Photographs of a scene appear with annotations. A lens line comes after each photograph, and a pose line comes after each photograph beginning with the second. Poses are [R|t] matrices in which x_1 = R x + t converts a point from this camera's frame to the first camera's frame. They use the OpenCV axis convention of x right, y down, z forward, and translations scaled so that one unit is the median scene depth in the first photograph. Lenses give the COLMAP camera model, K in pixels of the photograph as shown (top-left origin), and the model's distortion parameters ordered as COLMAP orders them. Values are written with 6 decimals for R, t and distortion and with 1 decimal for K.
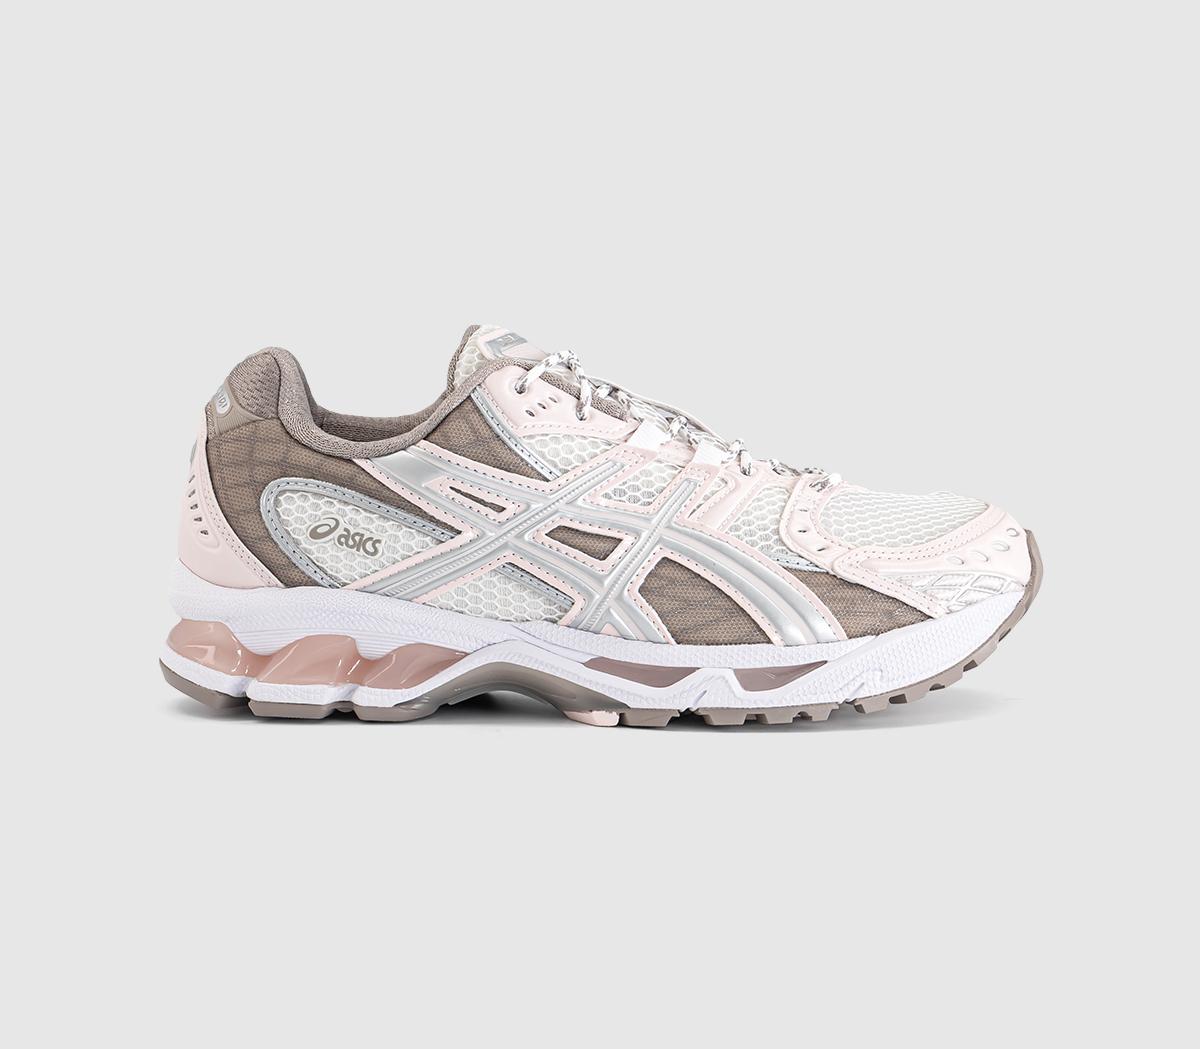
lens RADIAL K [[1810.4, 0, 600.0], [0, 1810.4, 524.5], [0, 0, 1]] dist [0.037877, 0.004723]
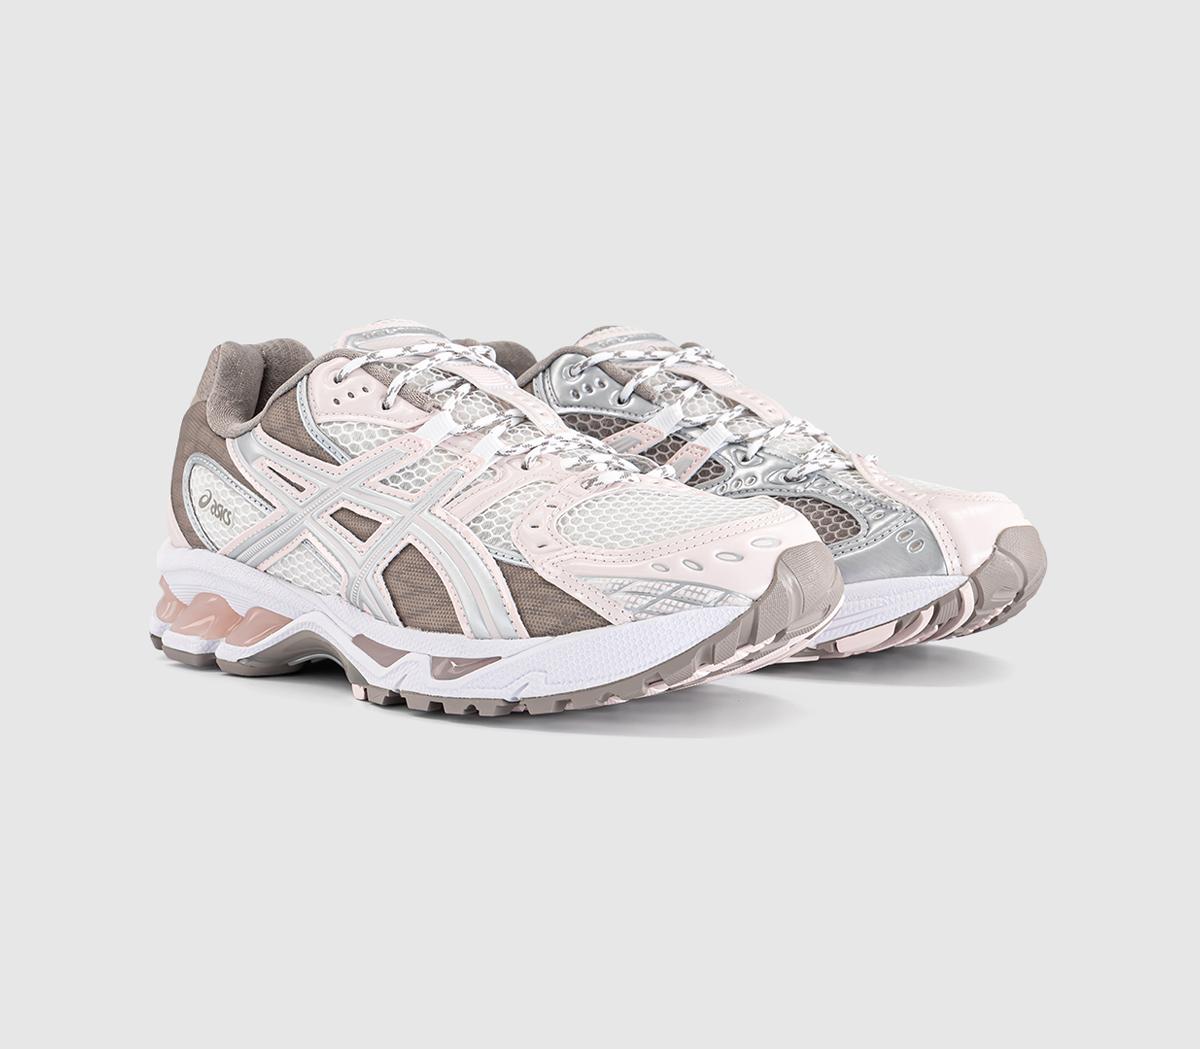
lens RADIAL K [[1810.4, 0, 600.0], [0, 1810.4, 524.5], [0, 0, 1]] dist [0.037877, 0.004723]
pose [[0.829271, 0.060463, -0.555566, 0.690200], [-0.057290, 0.998090, 0.023108, -0.022433], [0.555902, 0.012665, 0.831151, 0.196354]]
